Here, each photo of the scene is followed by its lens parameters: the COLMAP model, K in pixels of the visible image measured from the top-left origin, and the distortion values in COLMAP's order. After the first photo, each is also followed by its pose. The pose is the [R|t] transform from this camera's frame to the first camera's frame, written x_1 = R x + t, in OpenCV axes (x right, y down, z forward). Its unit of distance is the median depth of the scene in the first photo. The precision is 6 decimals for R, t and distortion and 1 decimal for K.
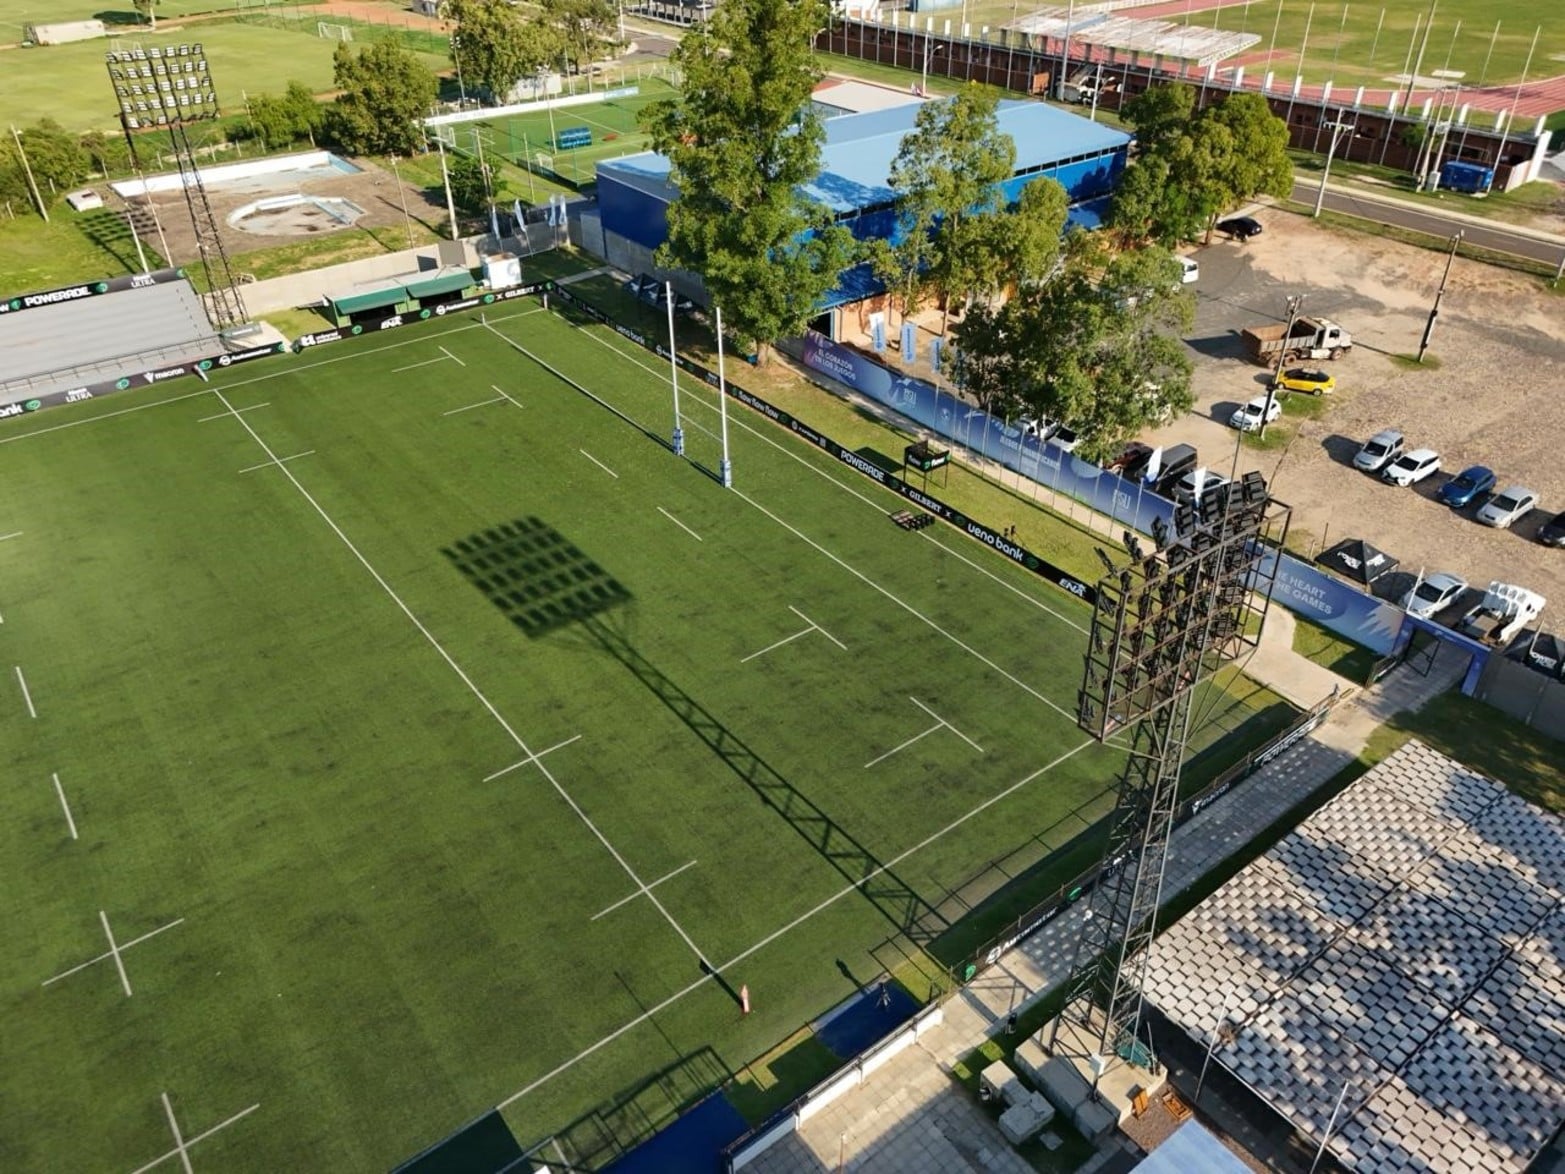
lens RADIAL K [[1149.6, 0, 790.0], [0, 1149.6, 583.4], [0, 0, 1]] dist [0.079103, -0.082515]
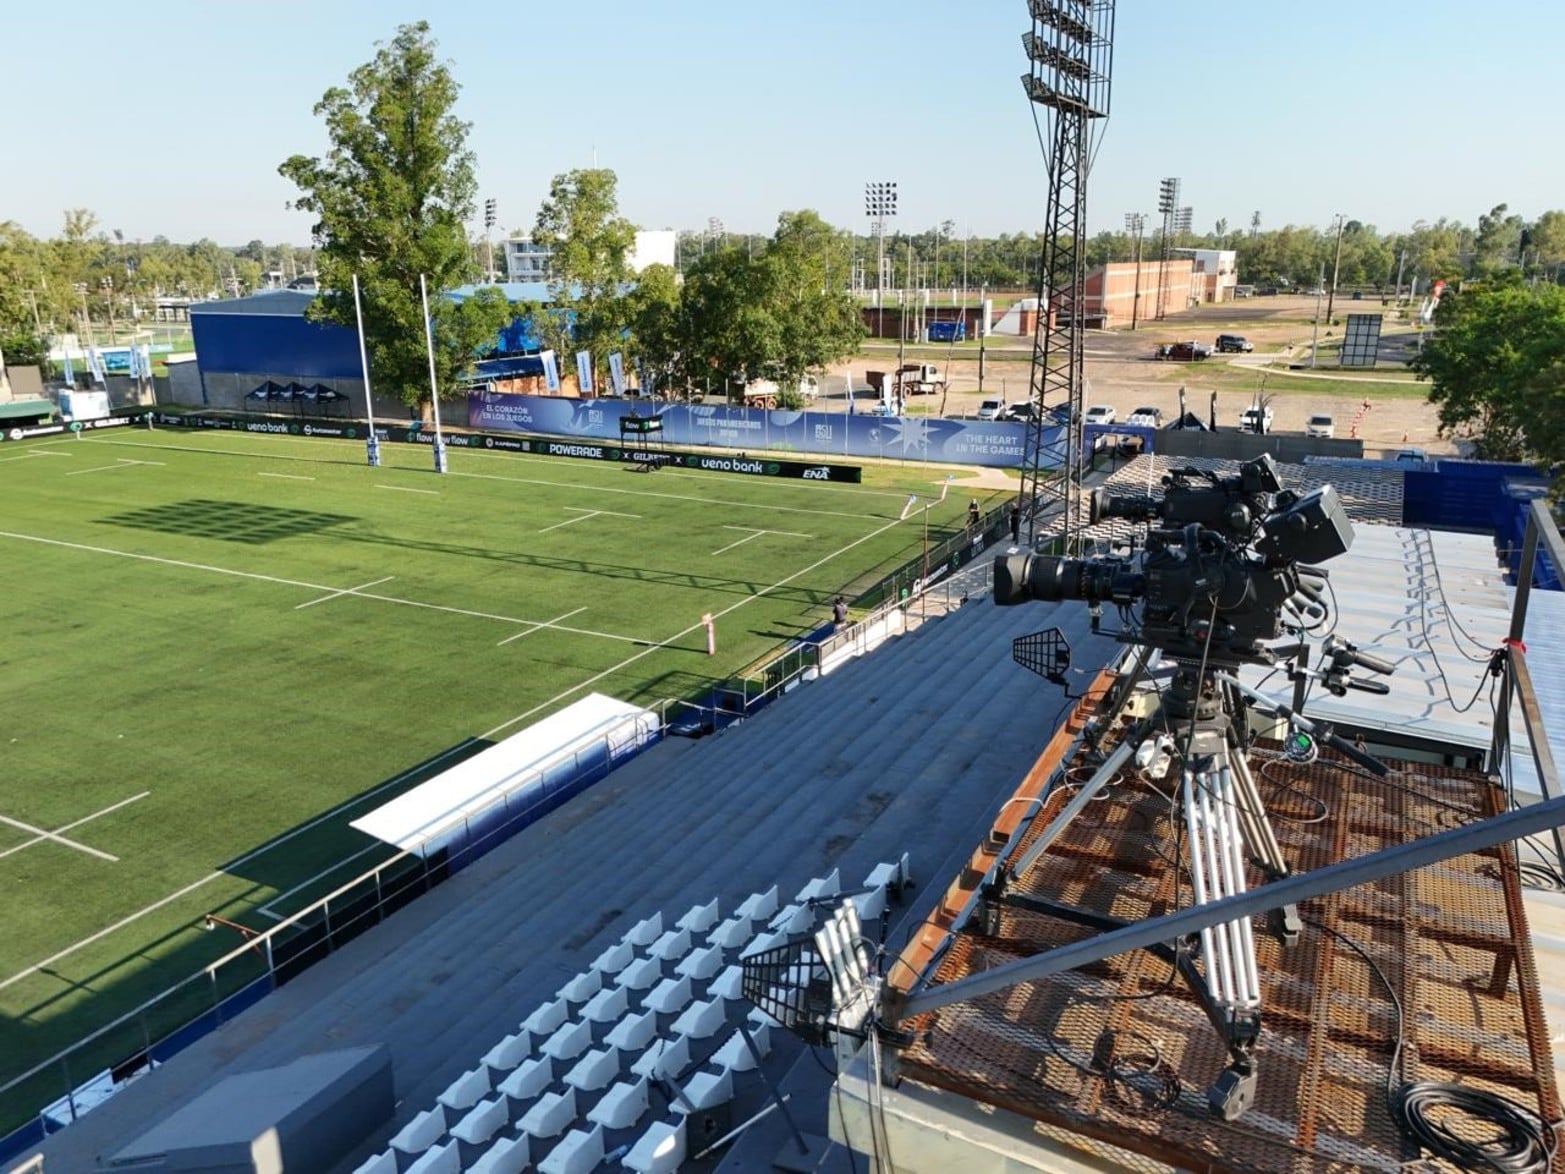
lens RADIAL K [[1151.9, 0, 786.6], [0, 1151.9, 583.4], [0, 0, 1]] dist [0.063570, -0.062725]
pose [[0.906738, -0.115475, 0.405577, -0.166307], [0.237706, 0.934376, -0.265401, 0.273781], [-0.348314, 0.337057, 0.874683, 0.077318]]
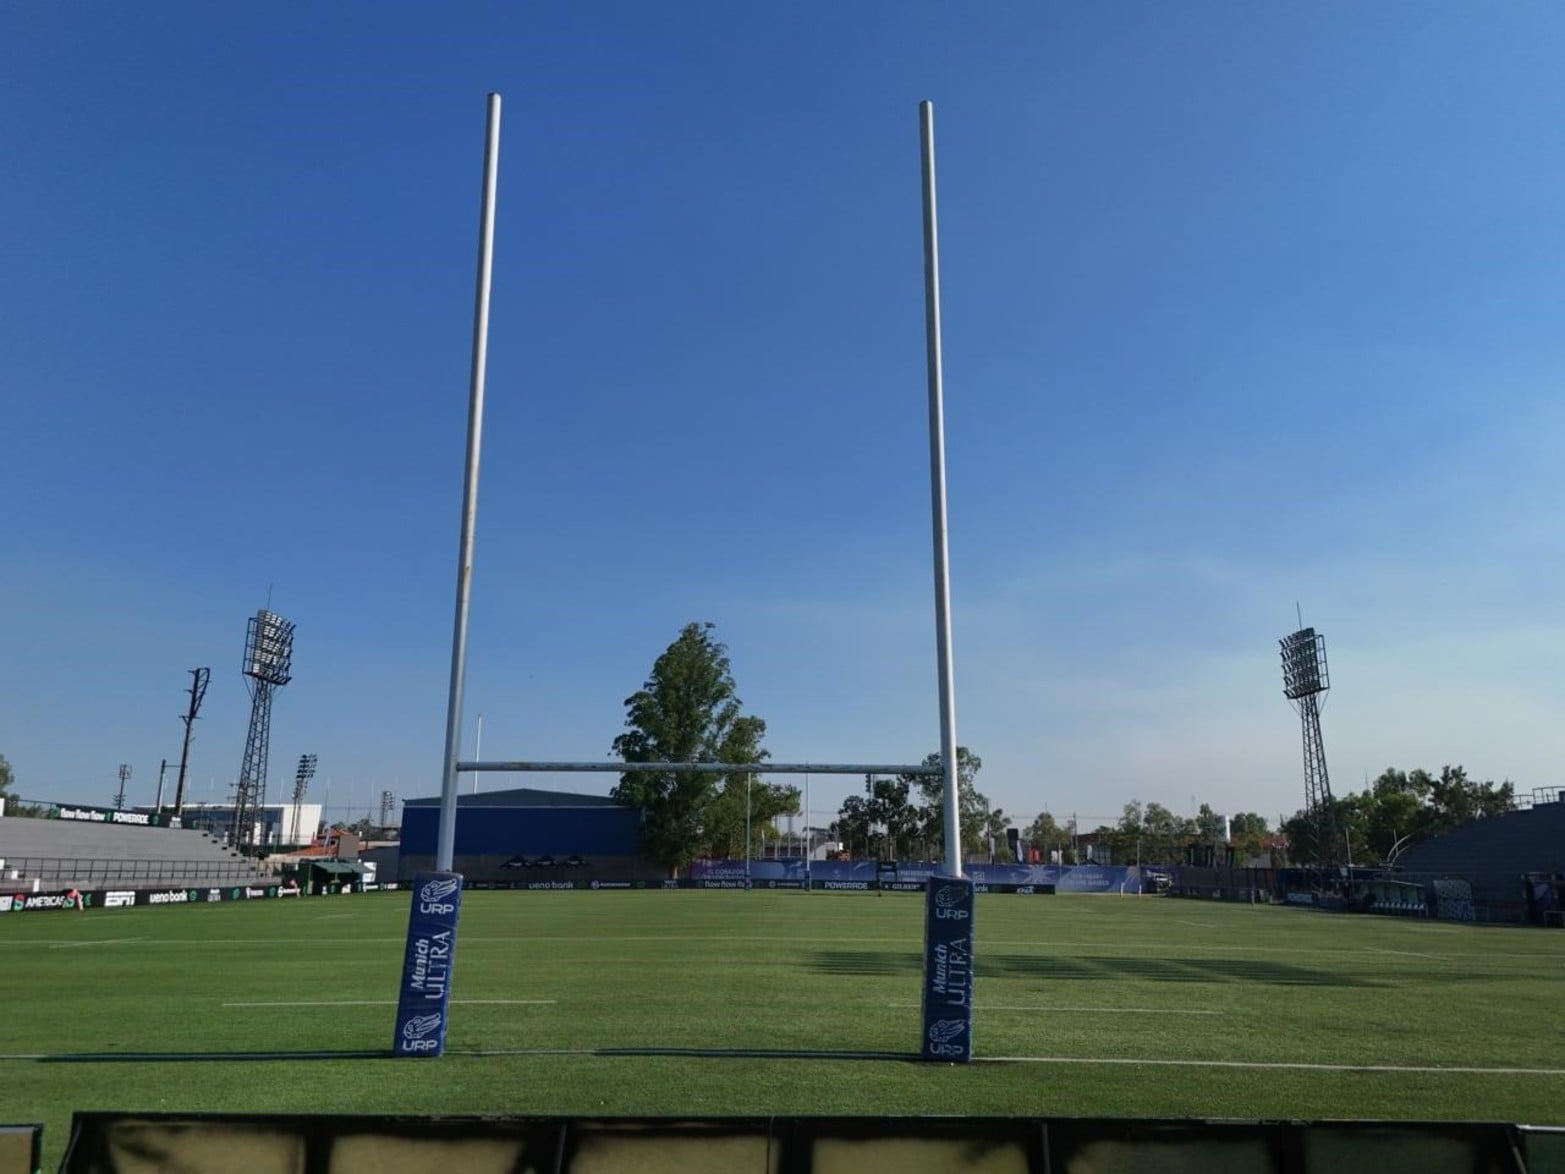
lens RADIAL K [[1151.9, 0, 786.6], [0, 1151.9, 583.4], [0, 0, 1]] dist [0.063570, -0.062725]
pose [[0.610579, 0.202146, 0.765722, -1.060585], [0.429845, 0.727475, -0.534803, 0.335127], [-0.665152, 0.655681, 0.357290, 0.211552]]
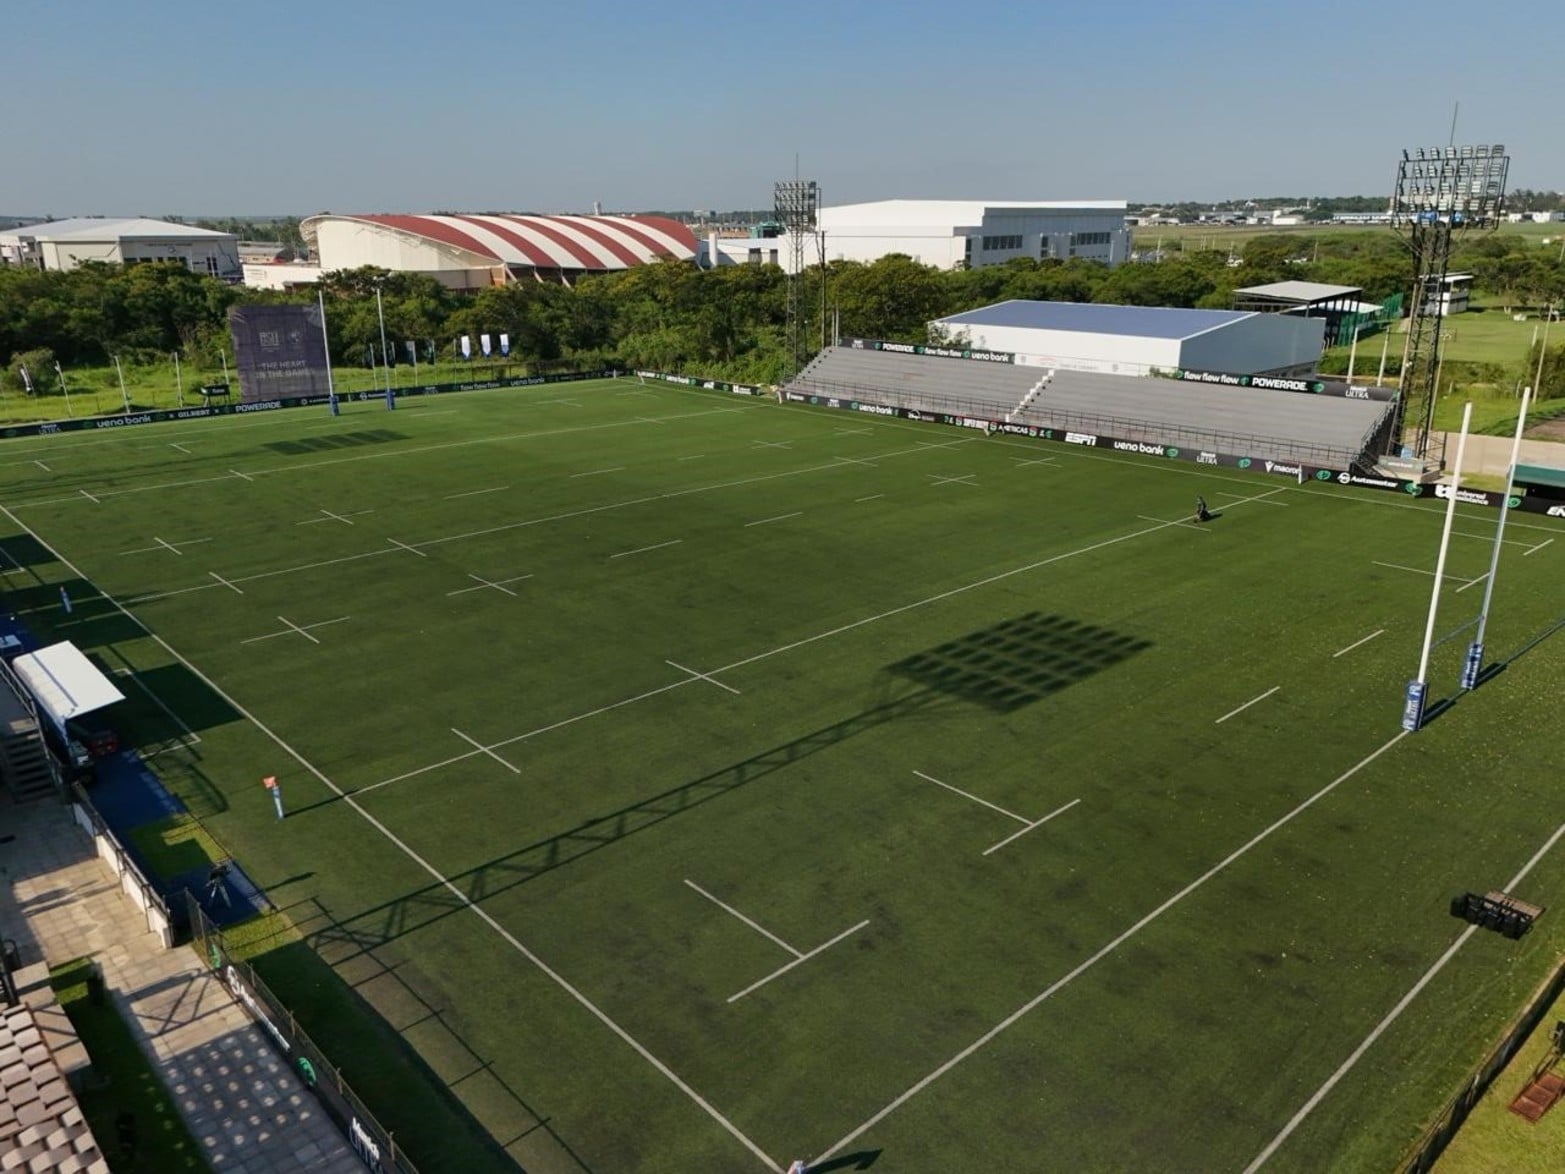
lens RADIAL K [[1151.9, 0, 786.6], [0, 1151.9, 583.4], [0, 0, 1]] dist [0.063570, -0.062725]
pose [[0.085873, 0.303199, -0.949050, 0.367291], [-0.550962, 0.808111, 0.208320, -0.078449], [0.830101, 0.505001, 0.236446, 0.490749]]
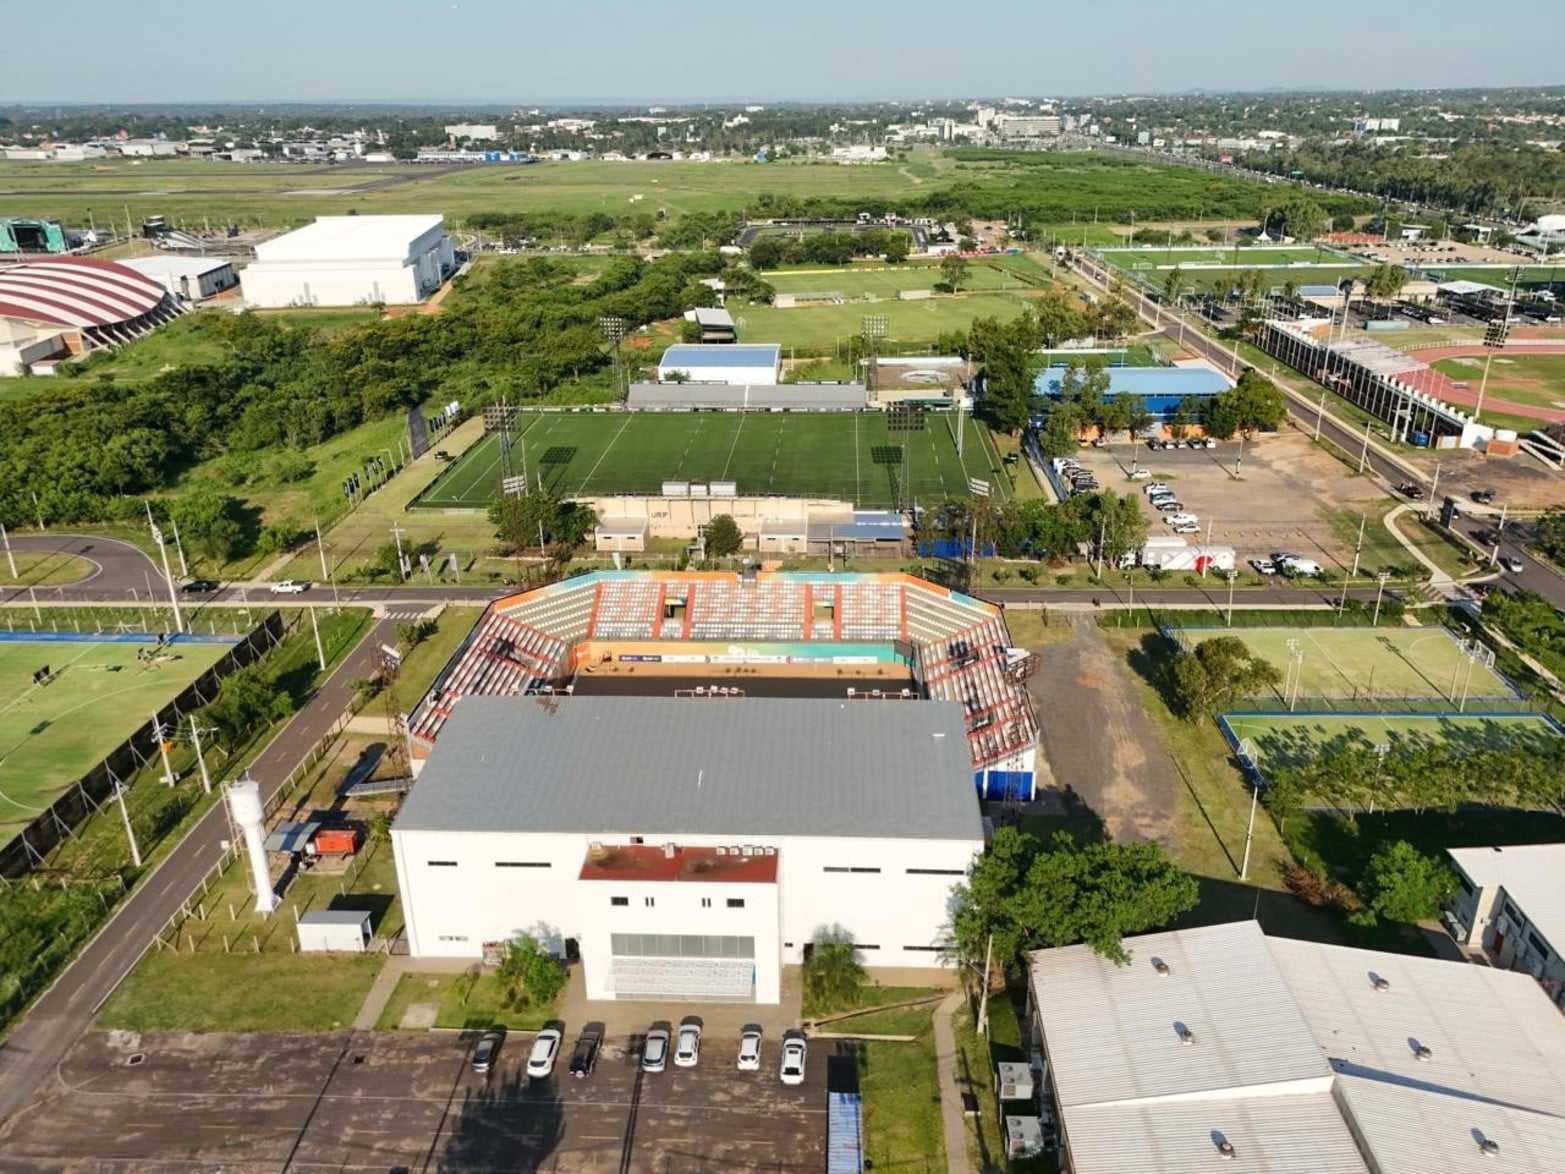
lens RADIAL K [[1151.9, 0, 786.6], [0, 1151.9, 583.4], [0, 0, 1]] dist [0.063570, -0.062725]
pose [[0.763632, 0.245539, -0.597140, 1.374923], [-0.352280, 0.933519, -0.066647, 0.546238], [0.541077, 0.261254, 0.799363, -1.528625]]
